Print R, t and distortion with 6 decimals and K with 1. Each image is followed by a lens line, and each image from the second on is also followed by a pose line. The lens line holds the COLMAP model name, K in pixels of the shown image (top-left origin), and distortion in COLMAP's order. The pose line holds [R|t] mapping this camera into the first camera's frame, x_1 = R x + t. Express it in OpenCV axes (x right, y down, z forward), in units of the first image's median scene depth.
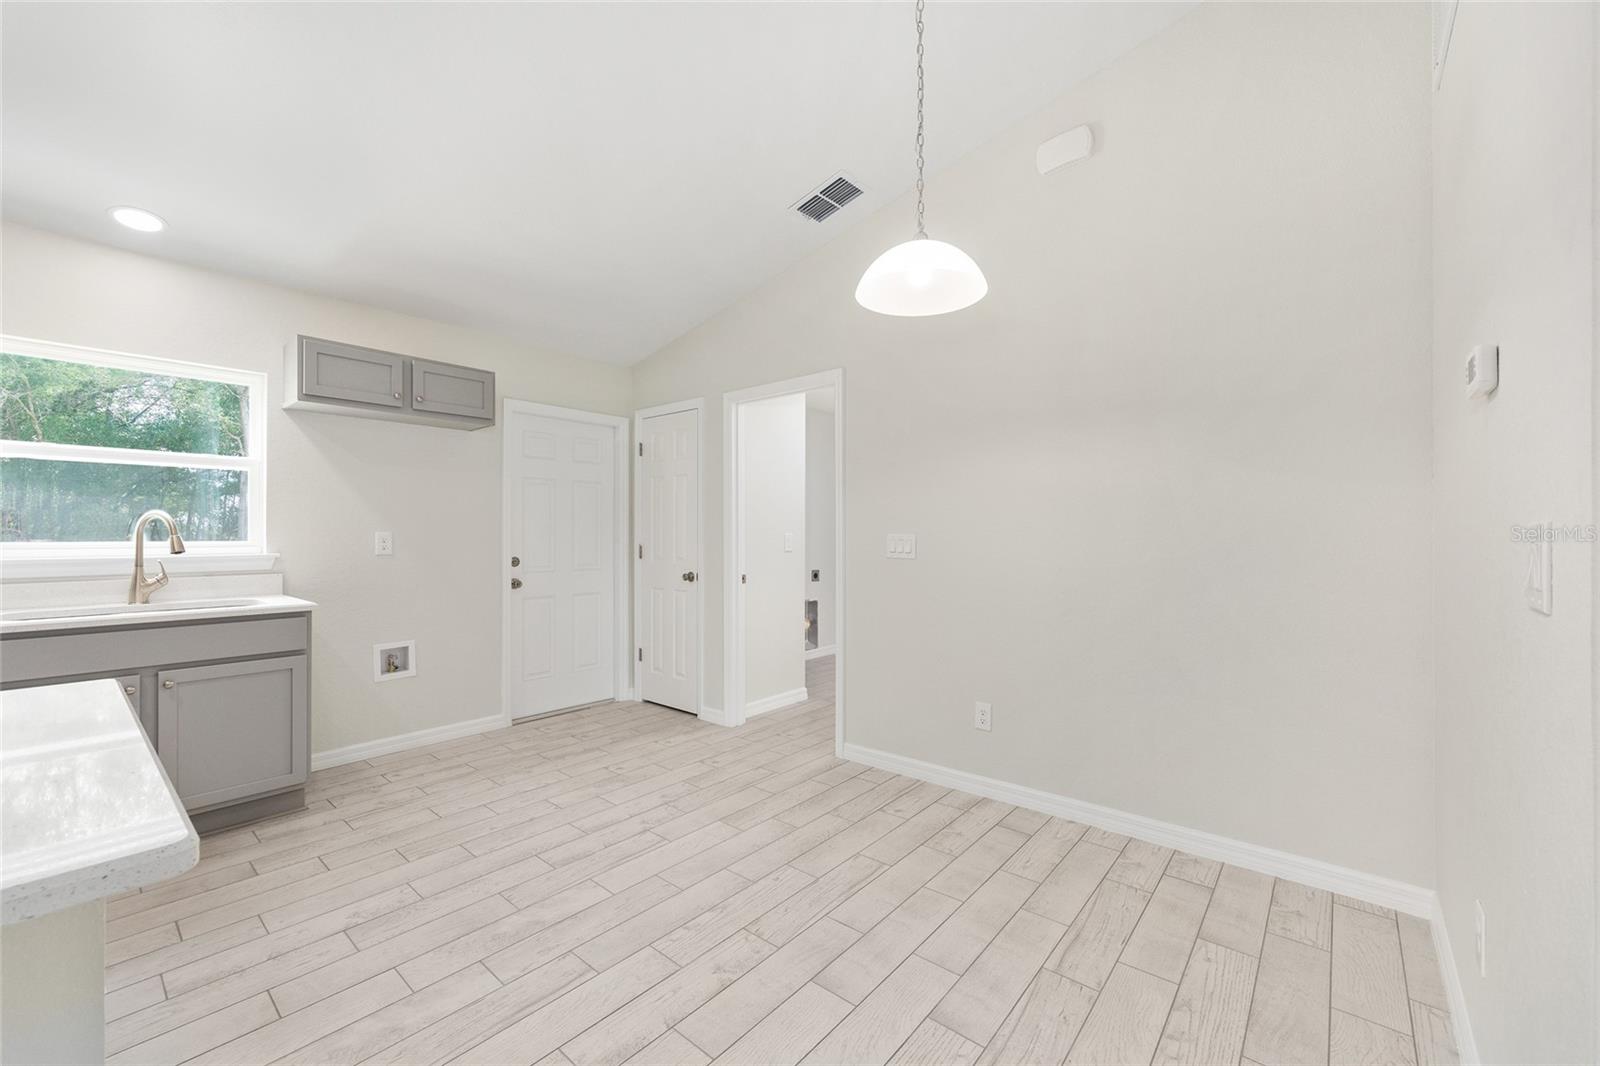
lens RADIAL K [[641.4, 0, 802.2], [0, 641.4, 534.0], [0, 0, 1]] dist [-0.006507, 0.003590]
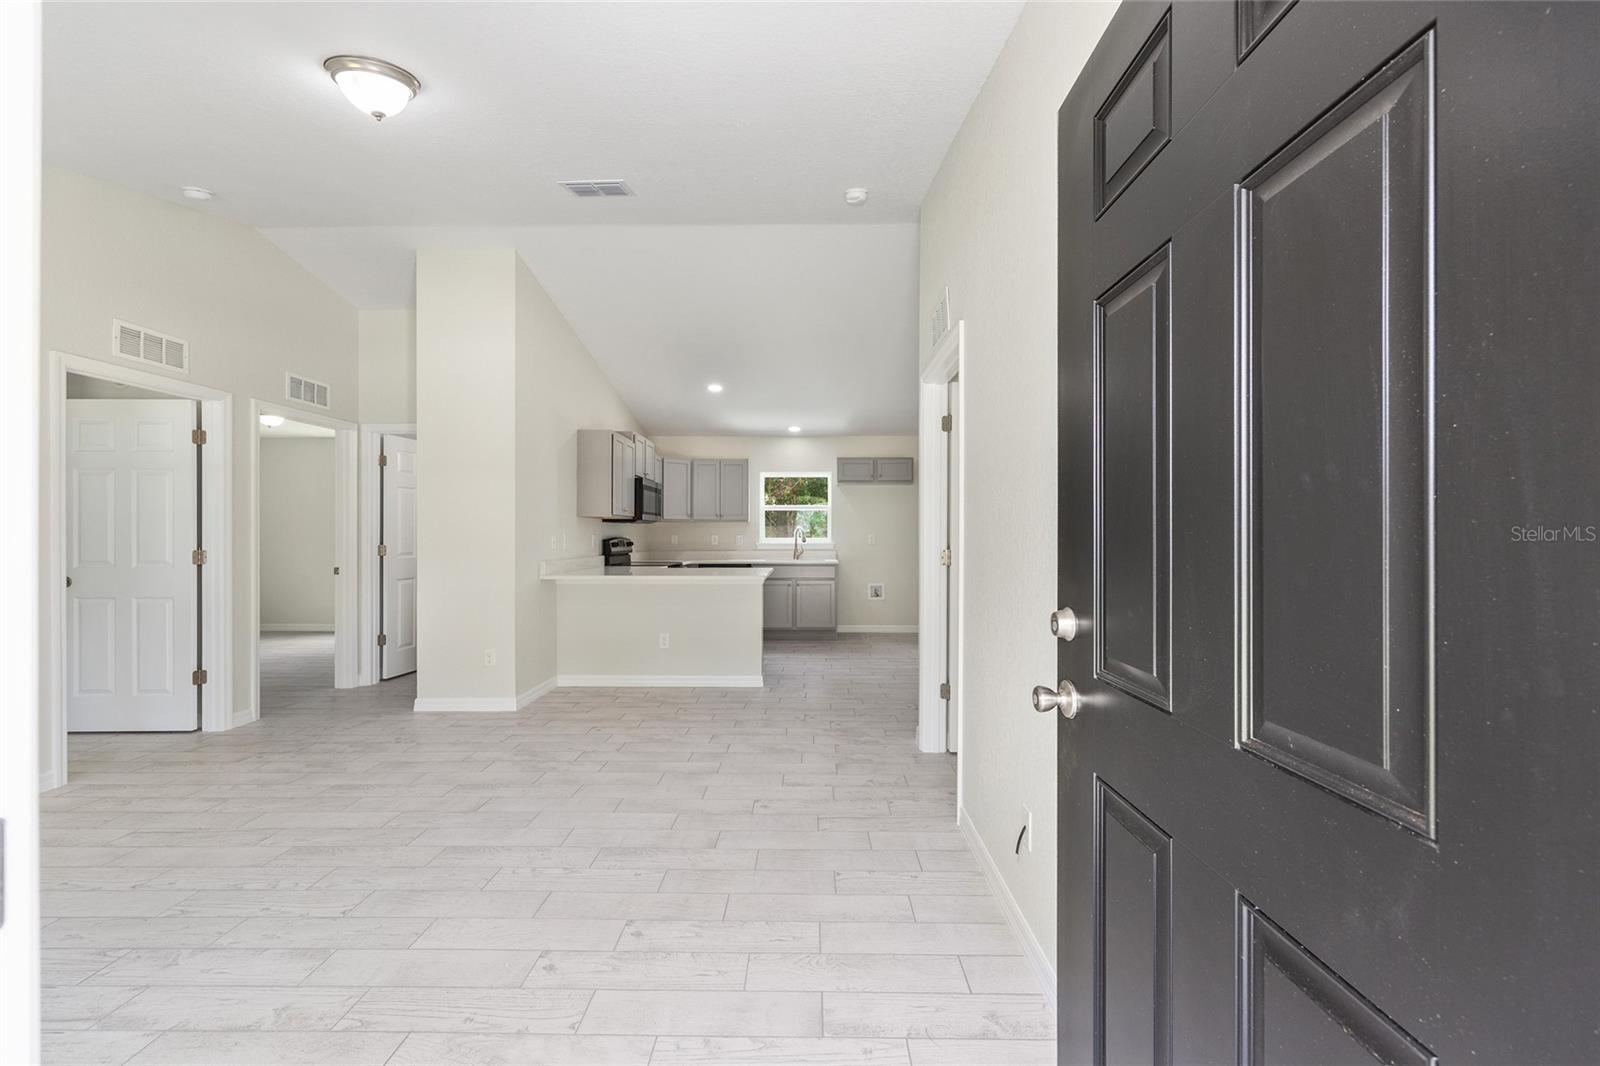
lens RADIAL K [[641.4, 0, 802.2], [0, 641.4, 534.0], [0, 0, 1]] dist [-0.006507, 0.003590]
pose [[0.636716, 0.001568, -0.771097, 1.064751], [-0.000195, 0.999998, 0.001872, -0.008931], [0.771098, -0.001042, 0.636715, -0.721311]]
